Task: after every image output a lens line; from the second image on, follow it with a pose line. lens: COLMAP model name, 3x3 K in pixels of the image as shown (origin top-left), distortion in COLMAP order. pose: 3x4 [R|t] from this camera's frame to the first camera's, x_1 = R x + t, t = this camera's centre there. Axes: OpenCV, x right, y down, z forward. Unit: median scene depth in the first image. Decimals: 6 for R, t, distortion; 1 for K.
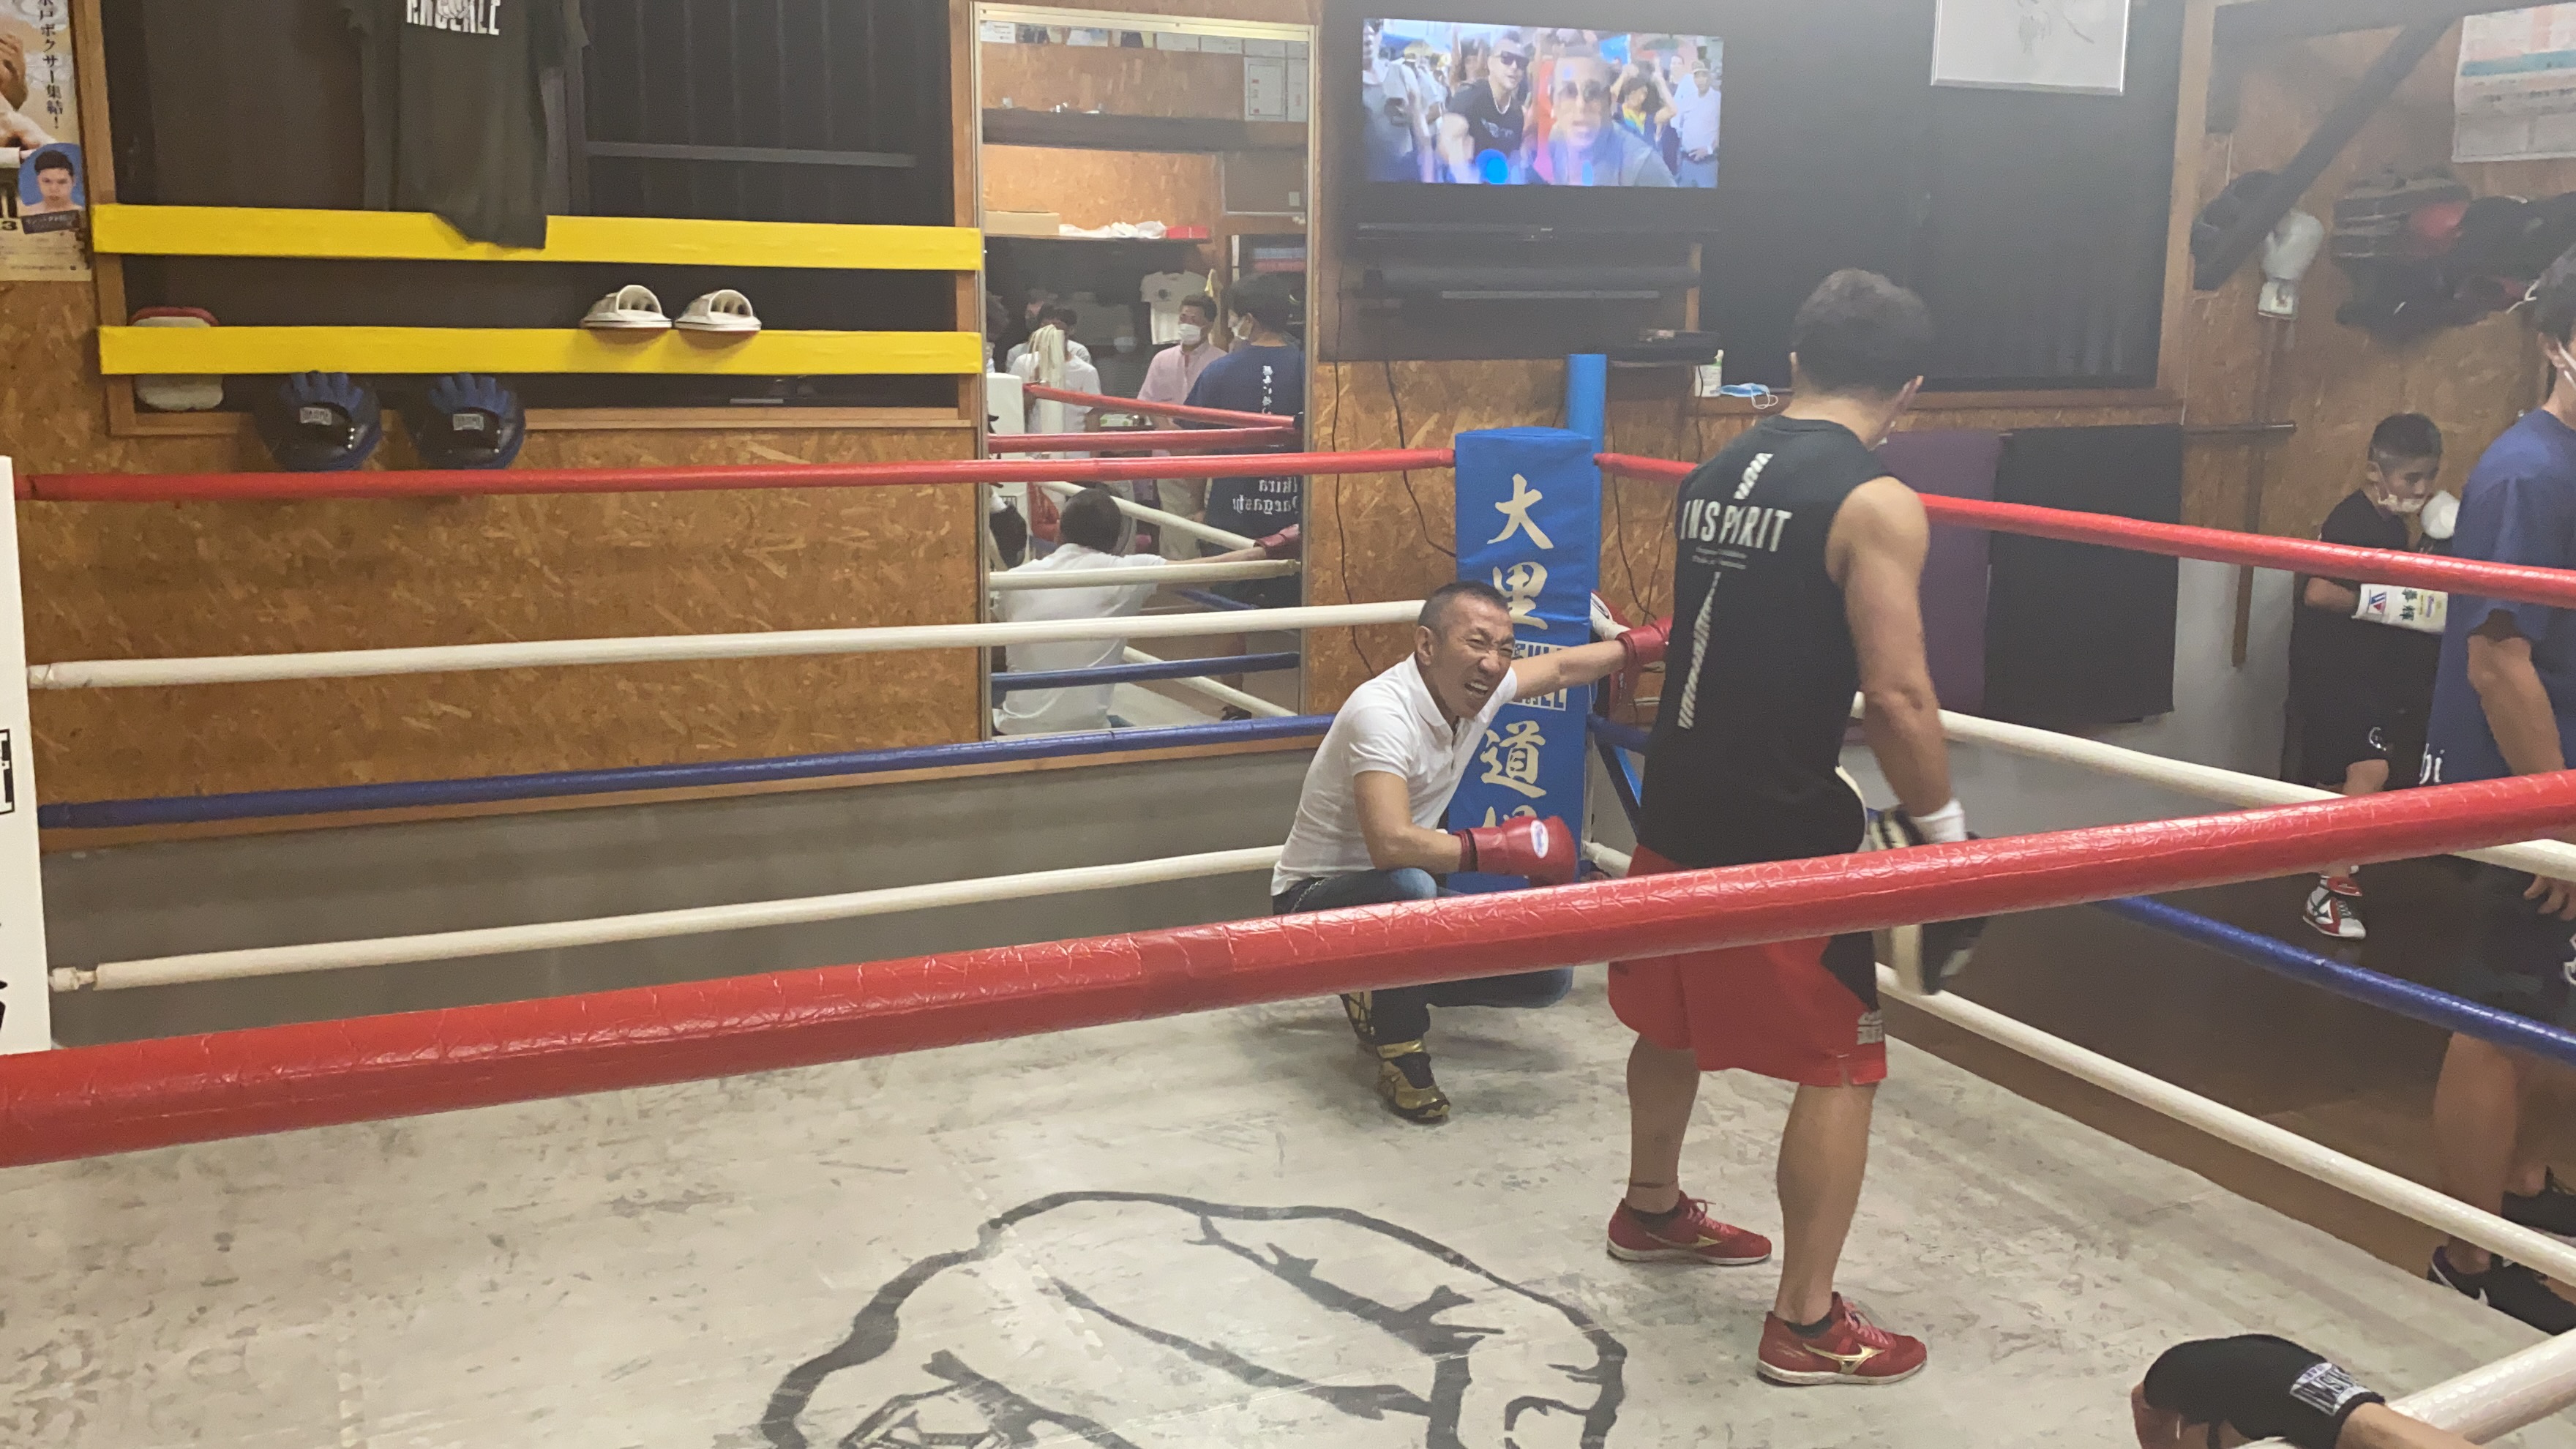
lens RADIAL K [[2222.5, 0, 1288.0], [0, 2222.5, 724.5], [0, 0, 1]] dist [0.016106, -0.024574]
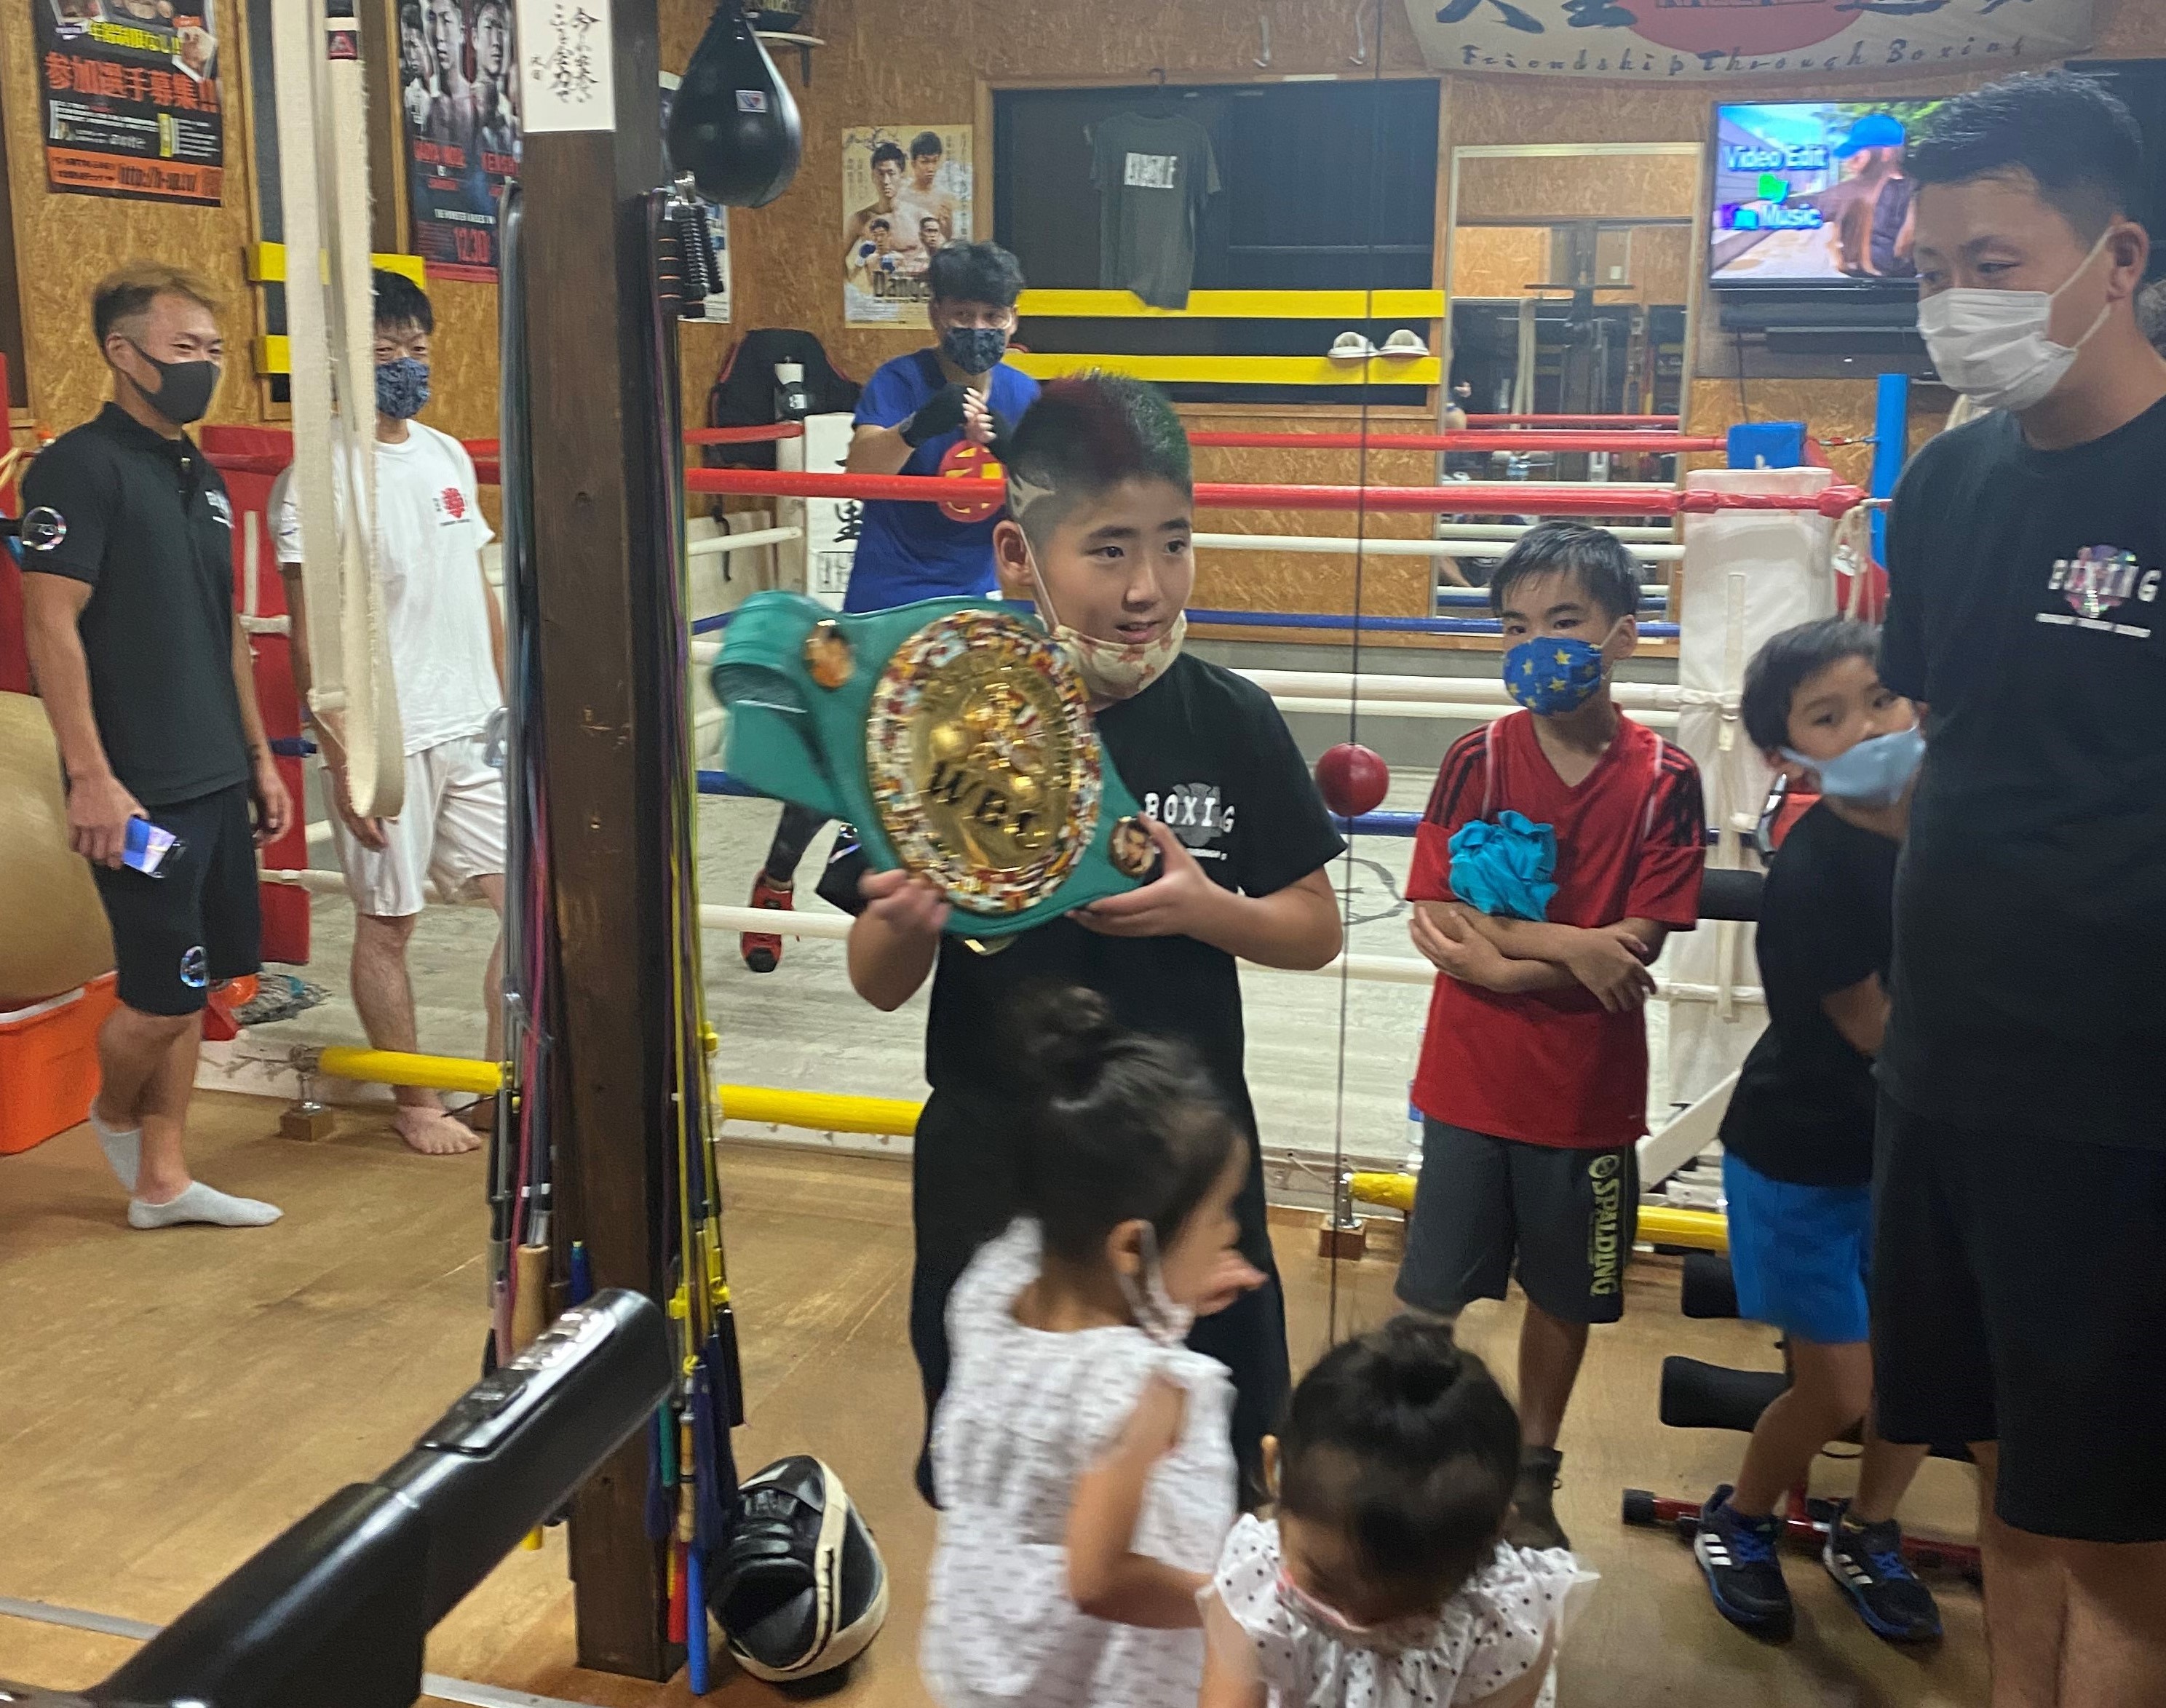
lens RADIAL K [[2232.6, 0, 1136.4], [0, 2232.6, 821.4], [0, 0, 1]] dist [0.095223, -0.221452]
pose [[0.767456, 0.126221, -0.628554, 0.826596], [-0.123463, 0.991173, 0.048292, 0.109786], [0.629101, 0.040541, 0.776266, -0.394129]]
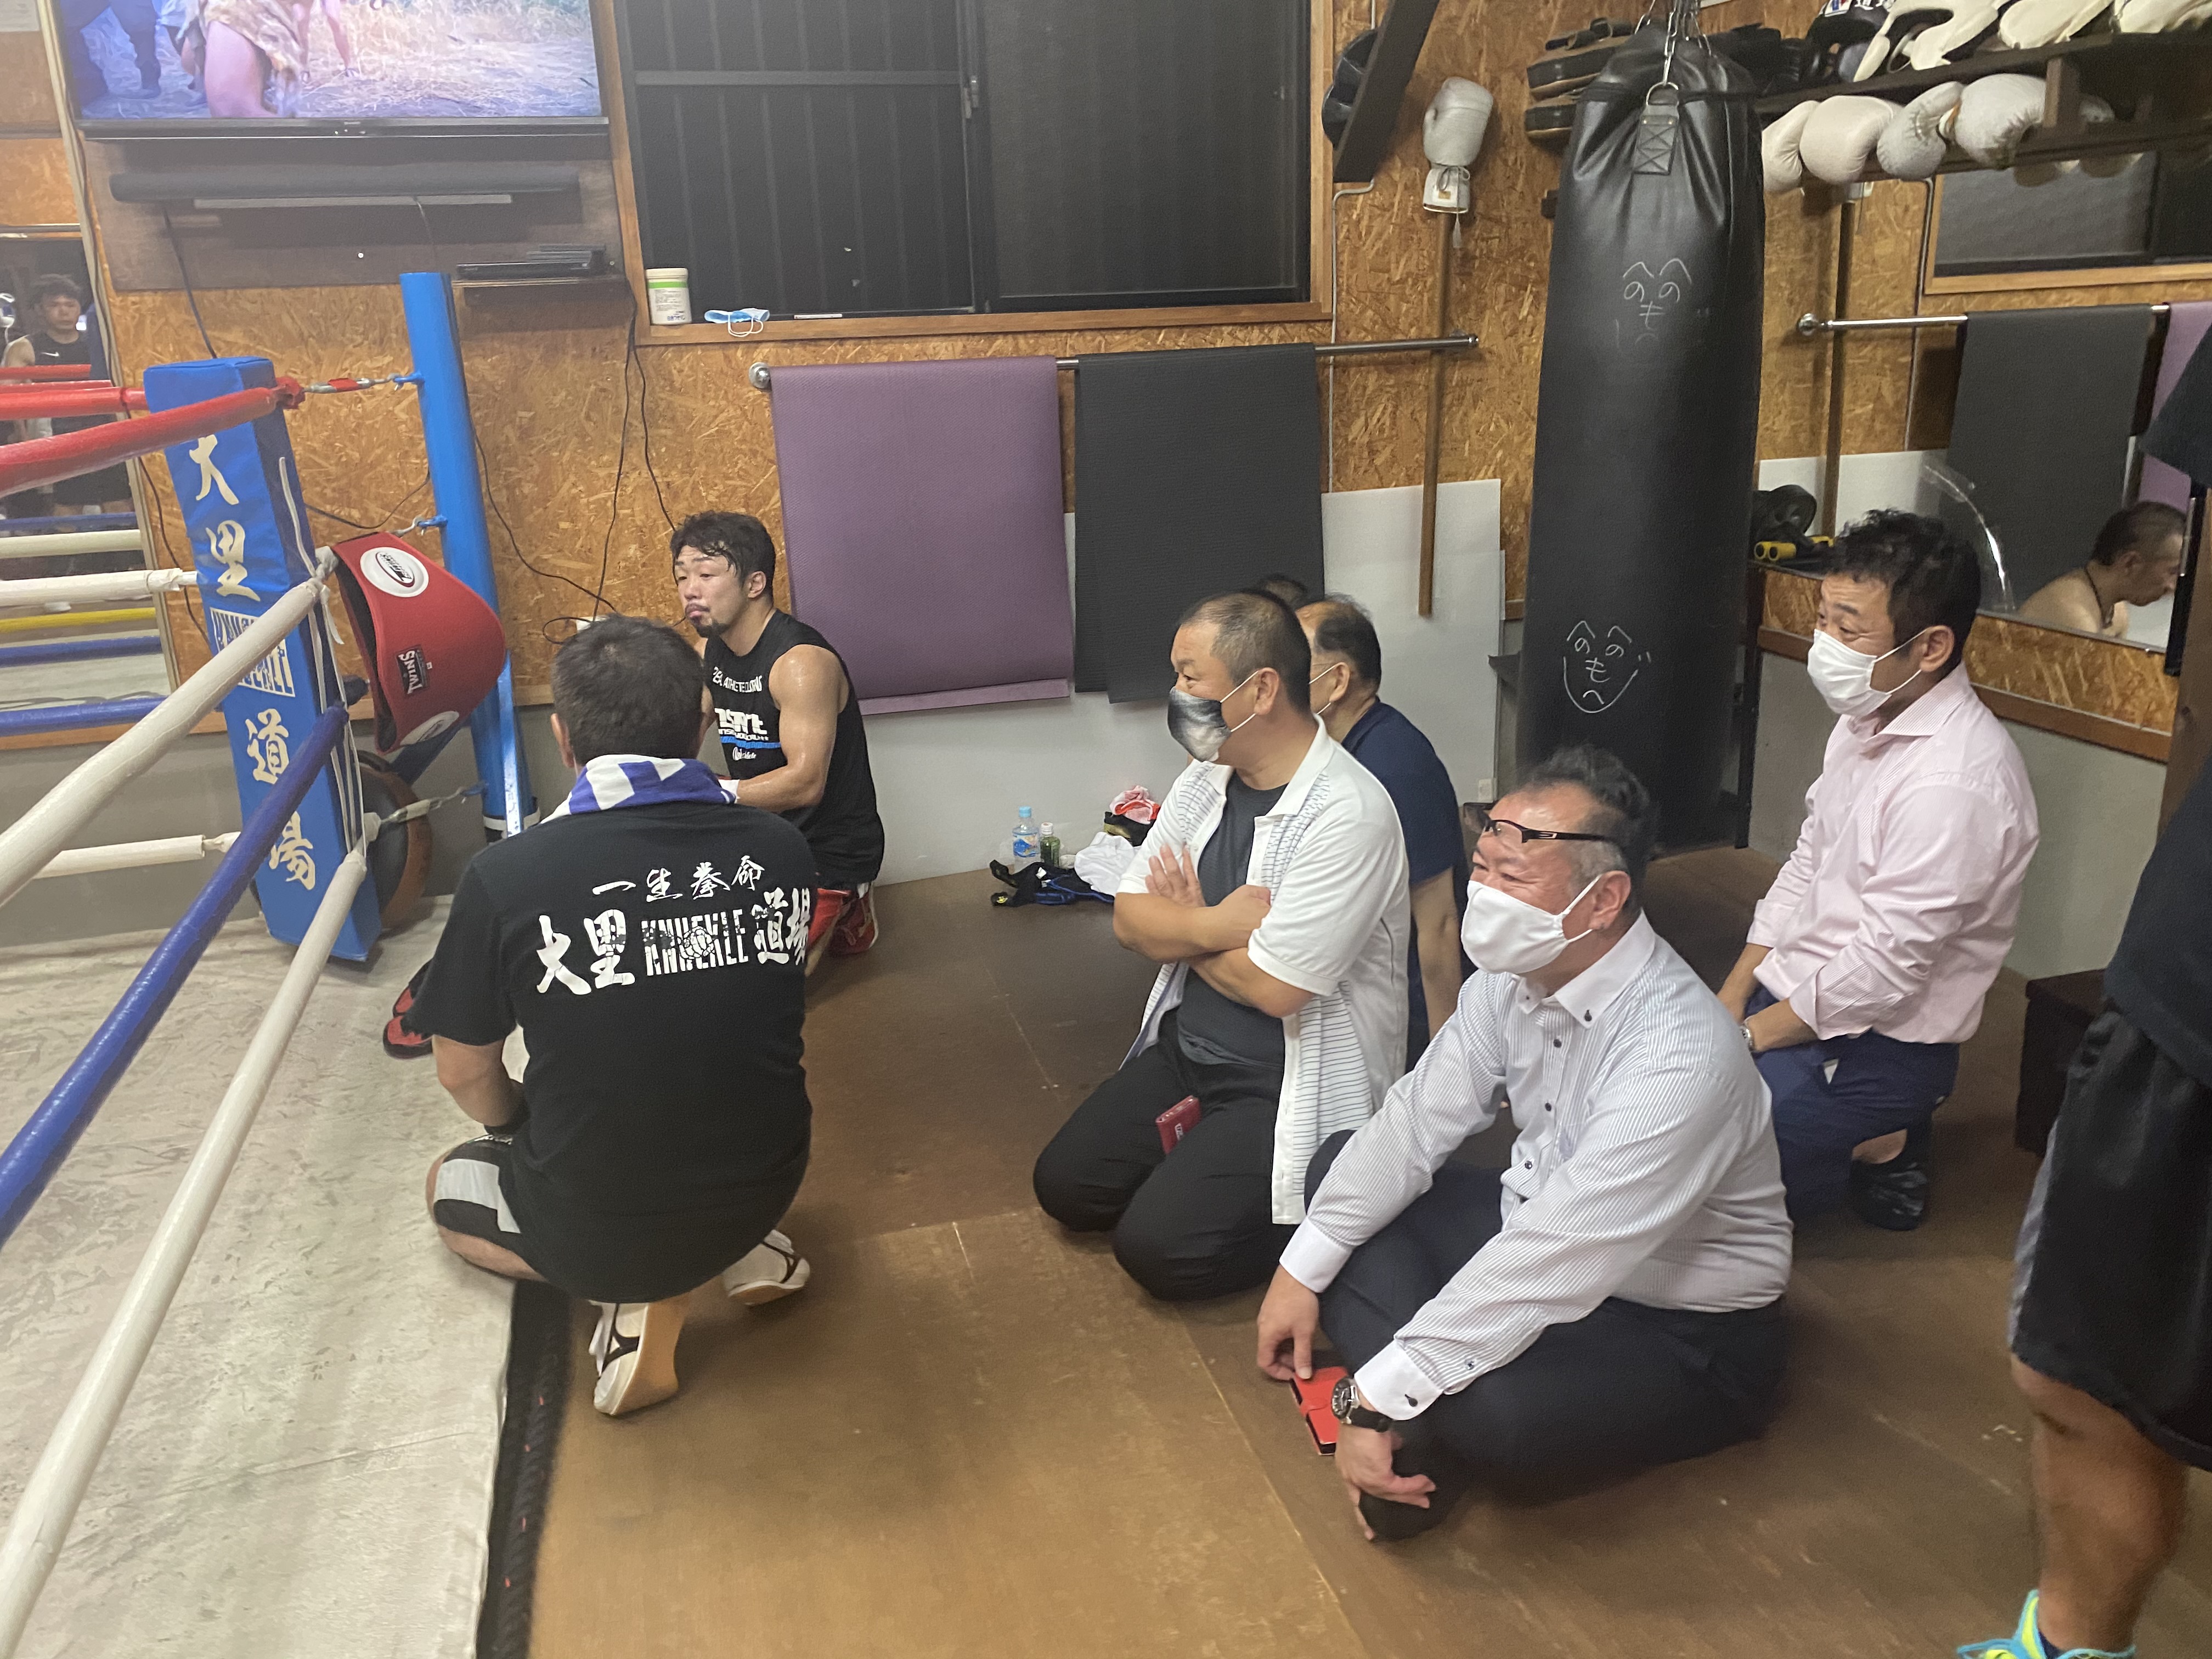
lens RADIAL K [[1683.9, 0, 1105.0], [0, 1683.9, 806.8], [0, 0, 1]] dist [0.006264, 0.003548]
pose [[0.989125, -0.000552, -0.147075, 0.604038], [0.014111, 0.995736, 0.091159, -0.021954], [0.146398, -0.092243, 0.984916, 0.468163]]
